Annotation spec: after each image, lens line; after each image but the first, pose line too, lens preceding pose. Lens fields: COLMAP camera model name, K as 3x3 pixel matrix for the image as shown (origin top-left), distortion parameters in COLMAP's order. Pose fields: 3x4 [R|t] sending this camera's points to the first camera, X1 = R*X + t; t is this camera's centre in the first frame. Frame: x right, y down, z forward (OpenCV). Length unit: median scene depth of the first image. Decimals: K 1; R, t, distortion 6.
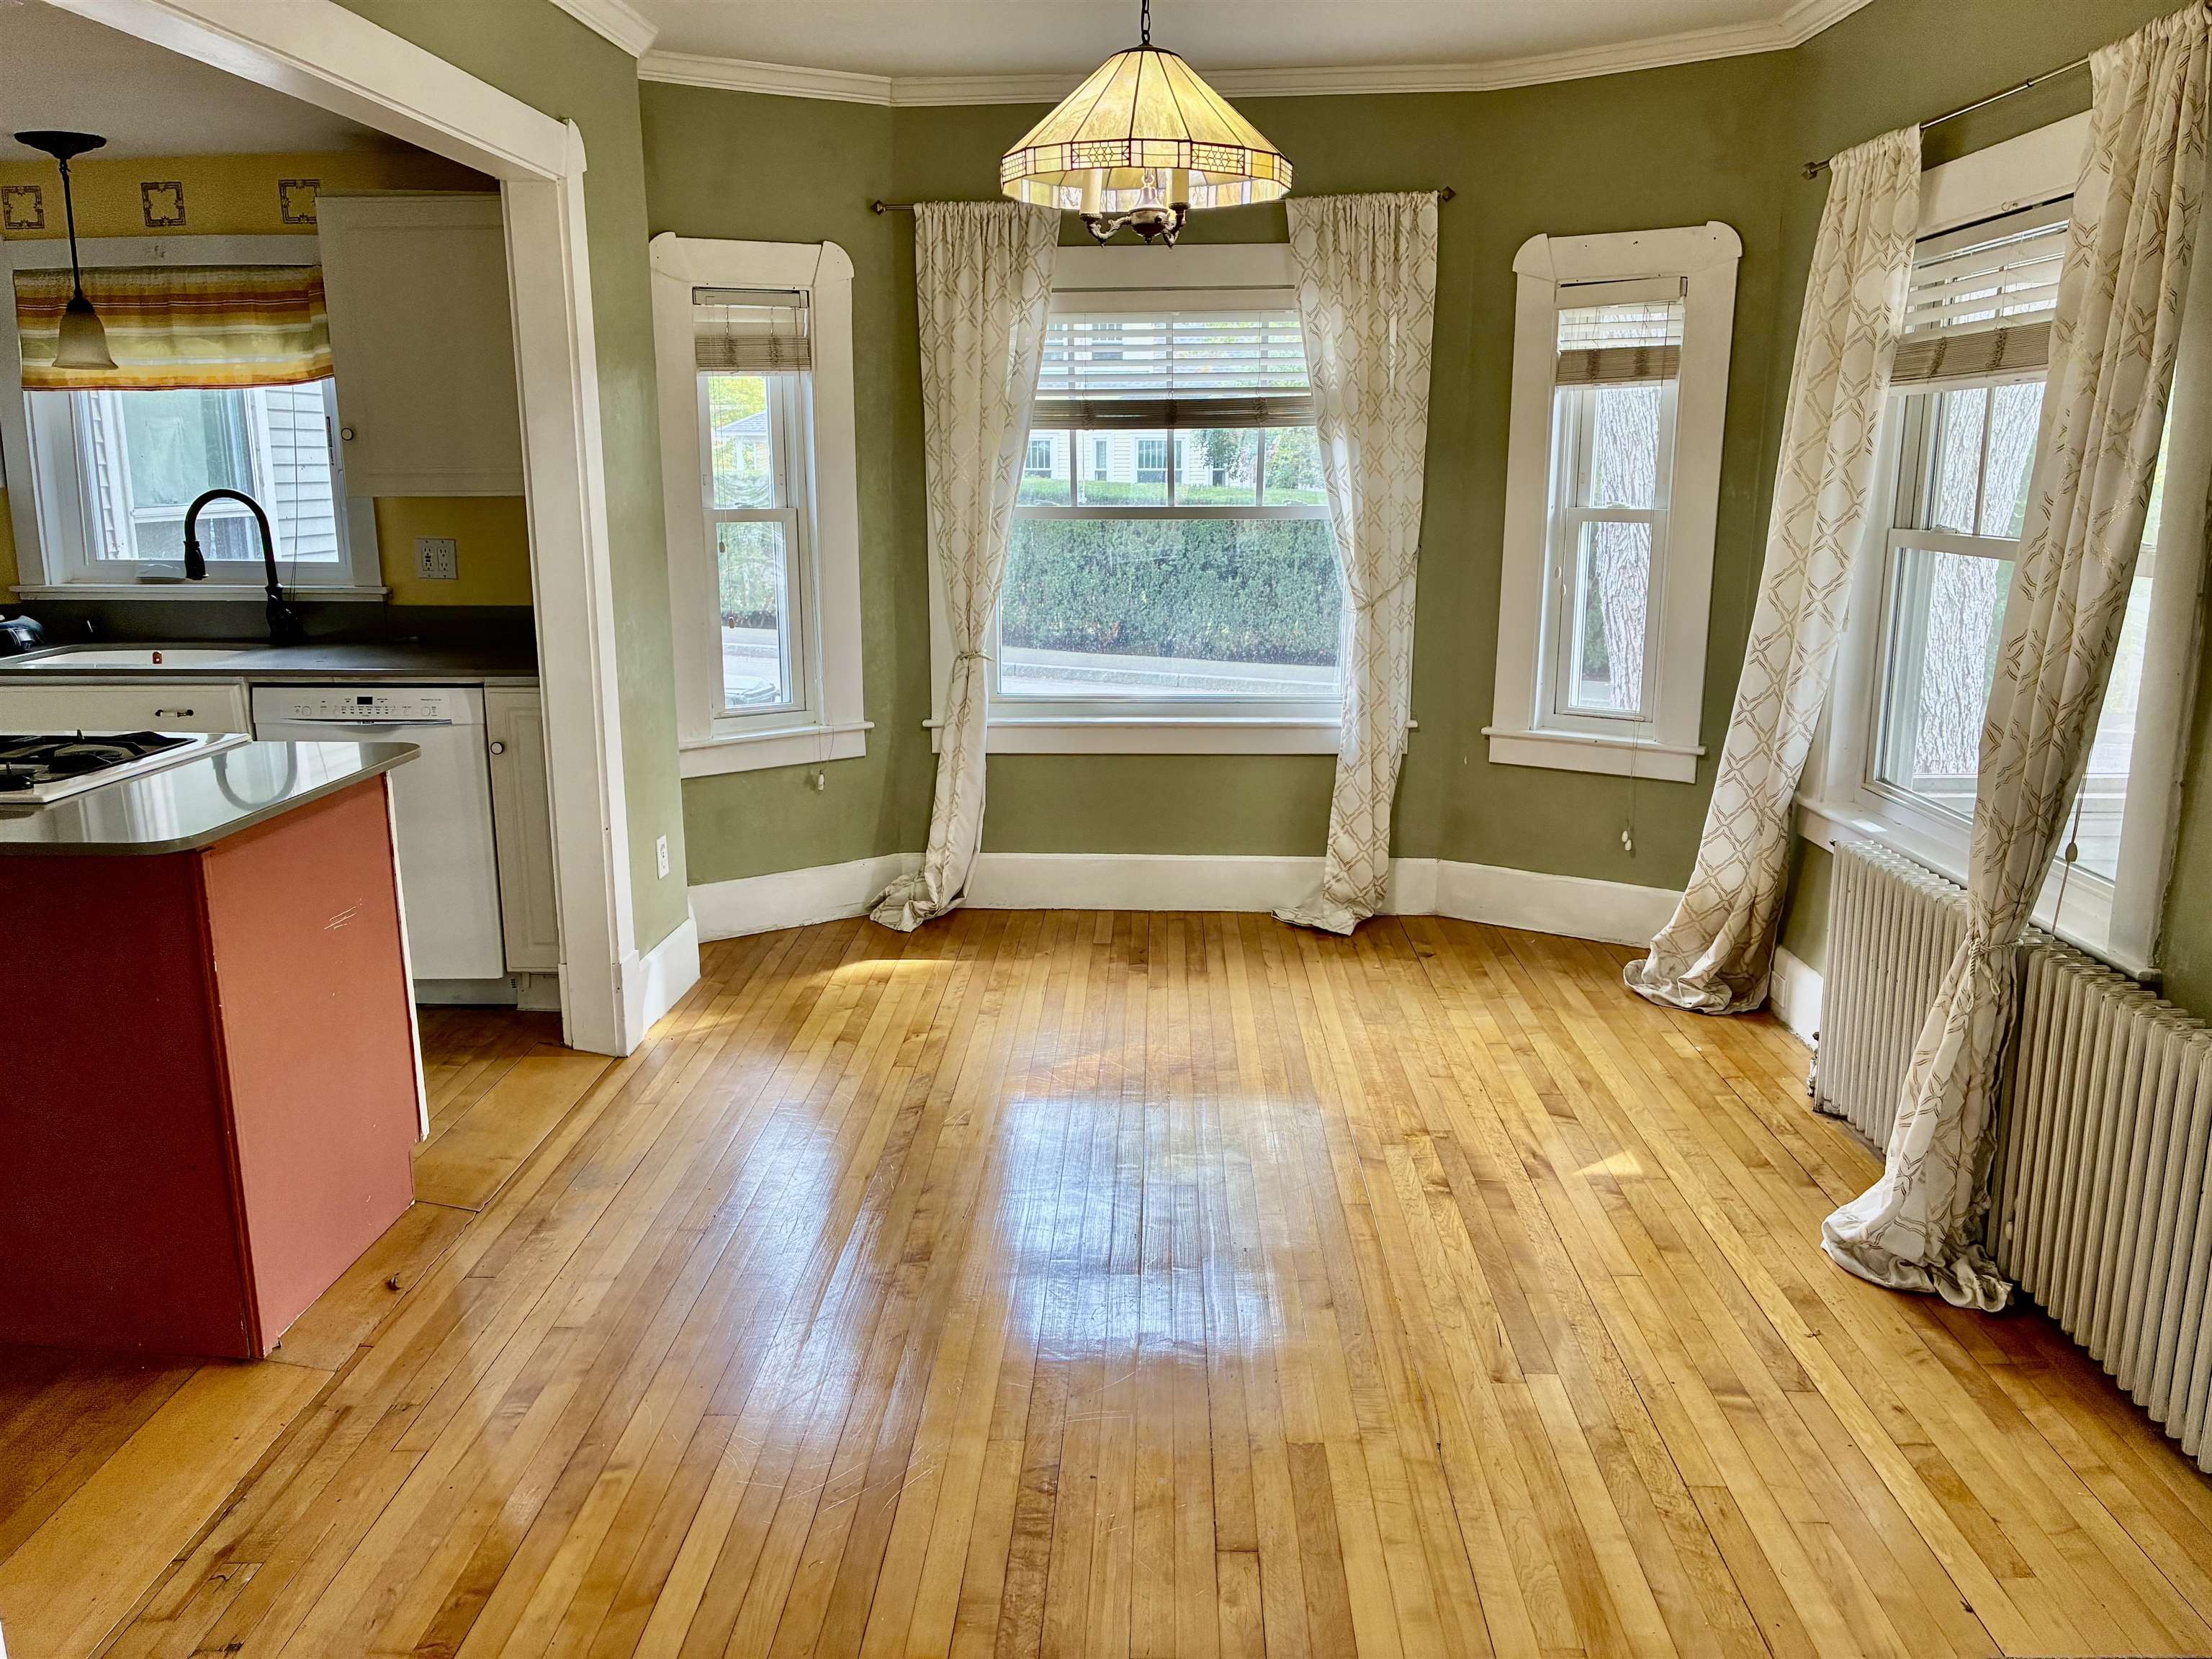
lens RADIAL K [[1691.8, 0, 1104.8], [0, 1691.8, 825.9], [0, 0, 1]] dist [-0.009052, -0.009348]
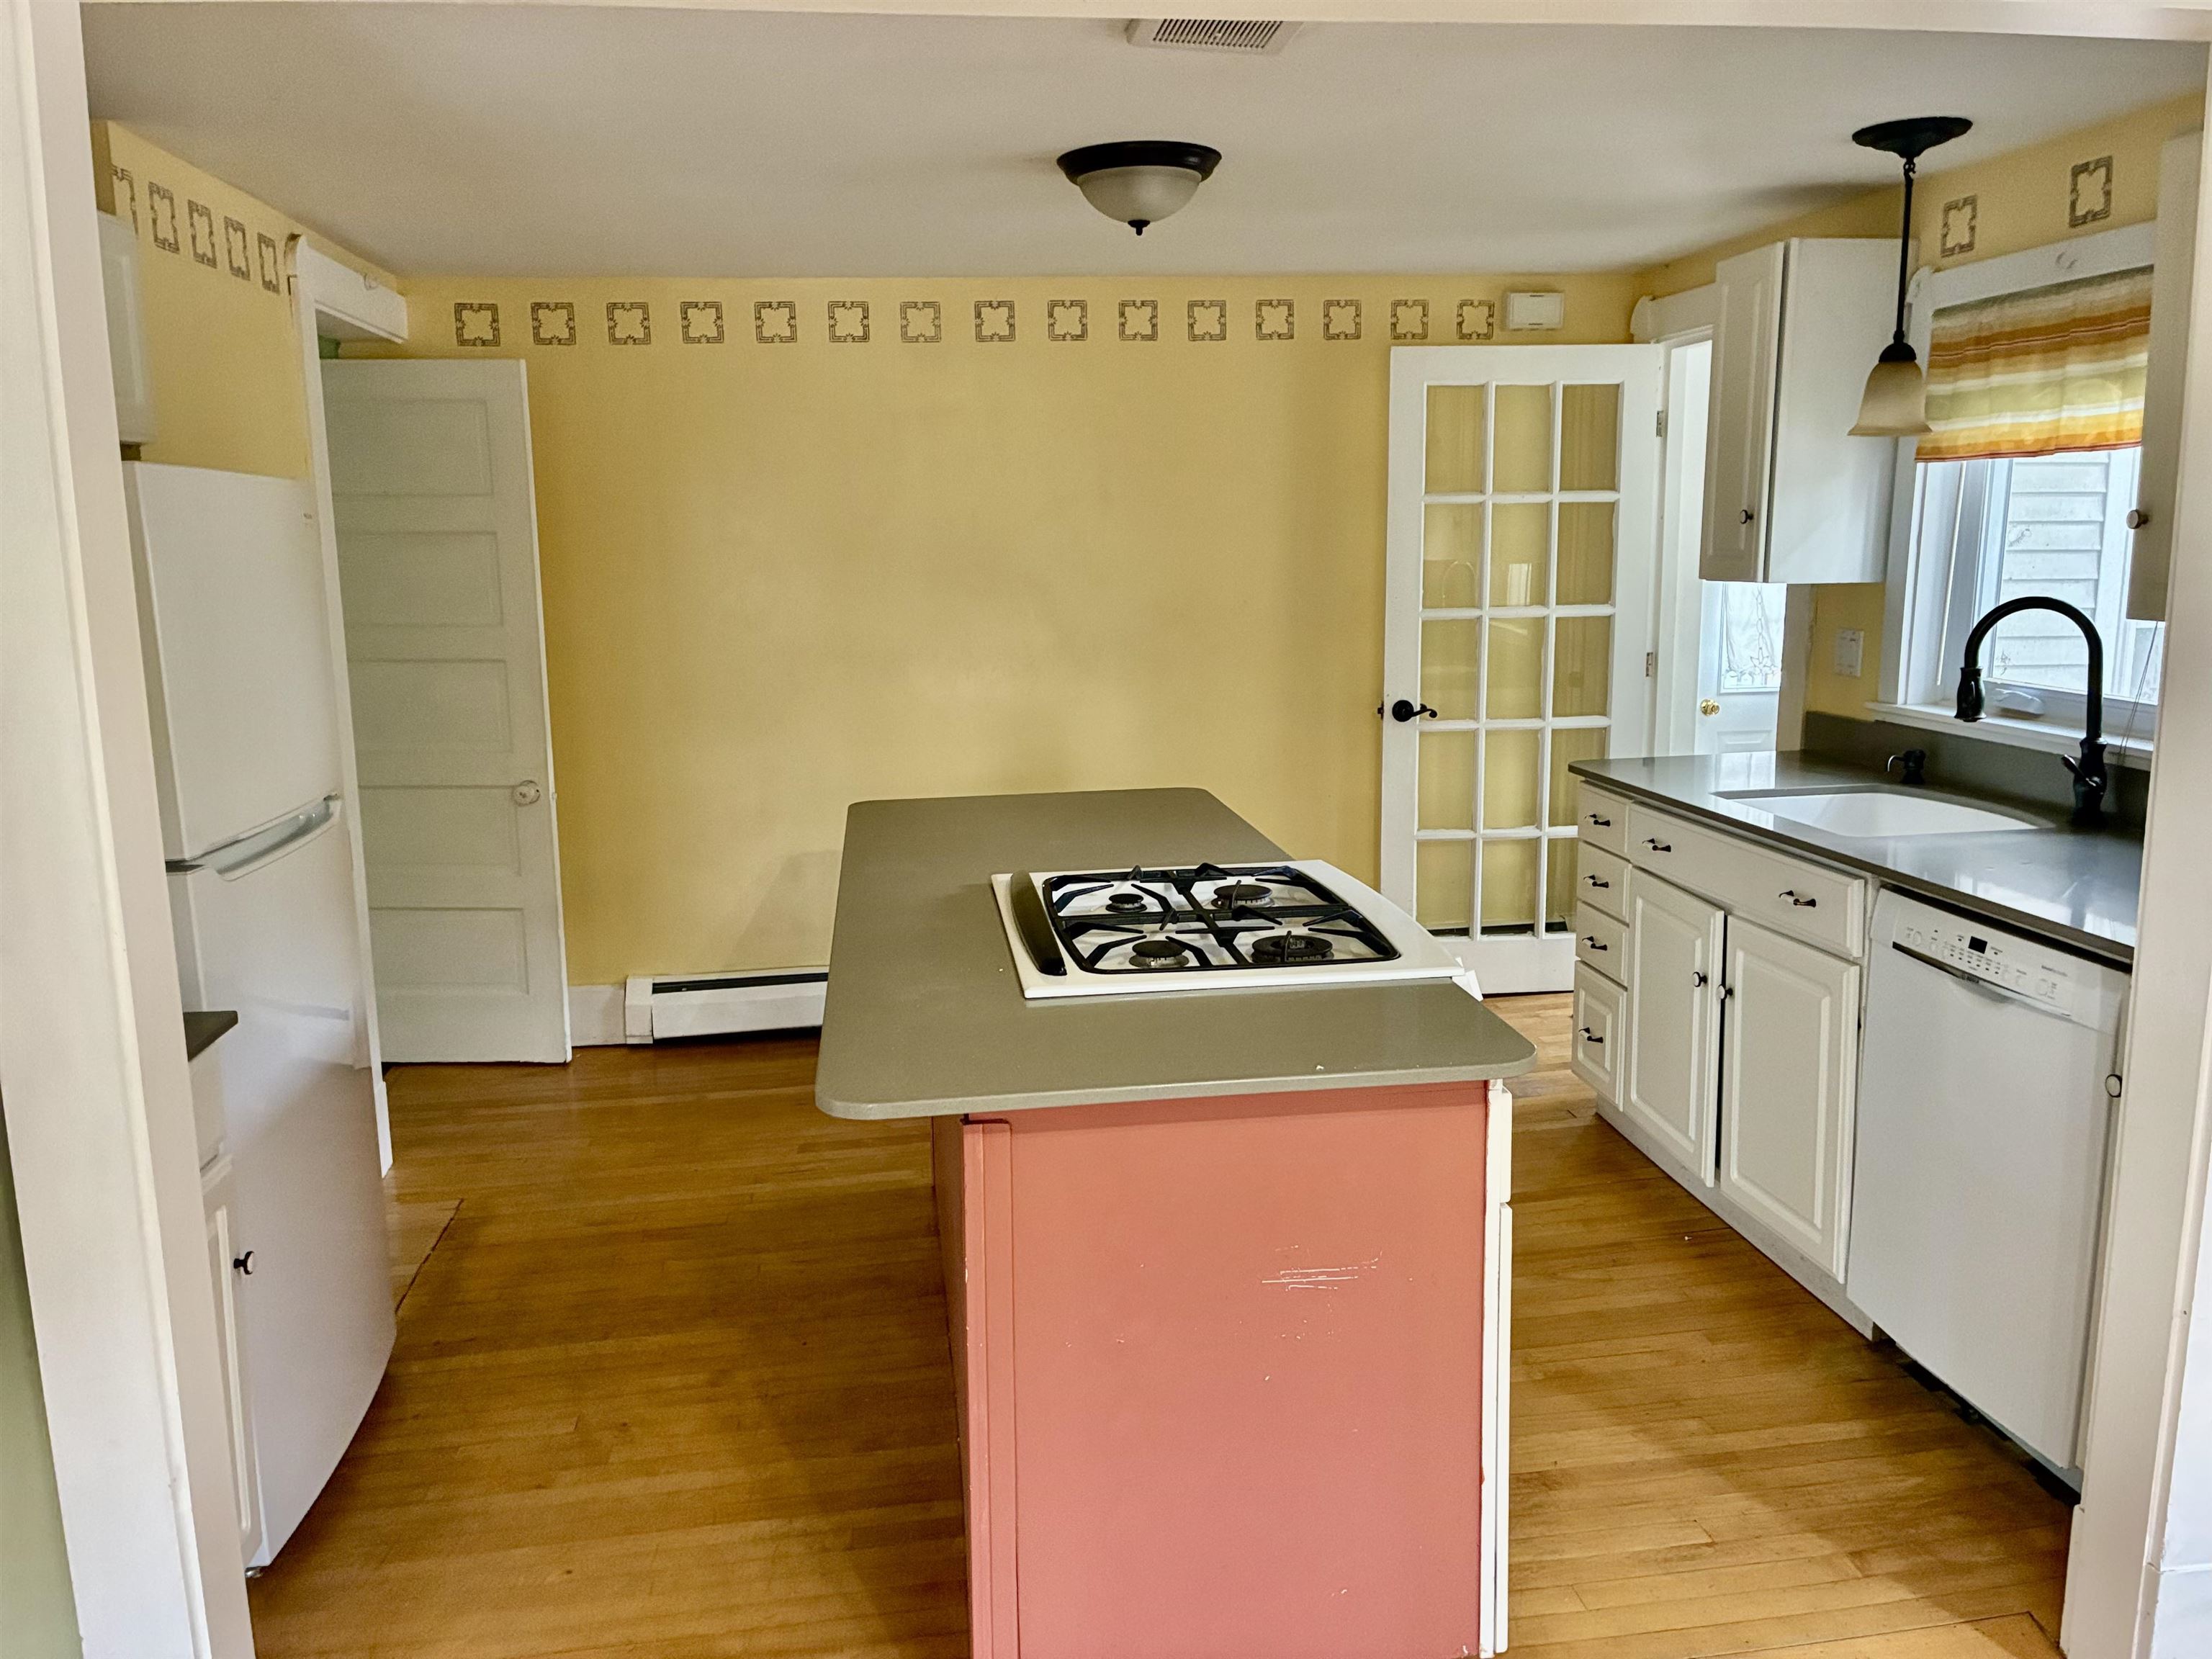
lens RADIAL K [[1691.8, 0, 1111.0], [0, 1691.8, 842.0], [0, 0, 1]] dist [-0.009052, -0.009348]
pose [[0.174741, 0.175301, -0.968883, 0.099133], [-0.187769, 0.971897, 0.141982, -0.126701], [0.966545, 0.157116, 0.202746, 0.499368]]
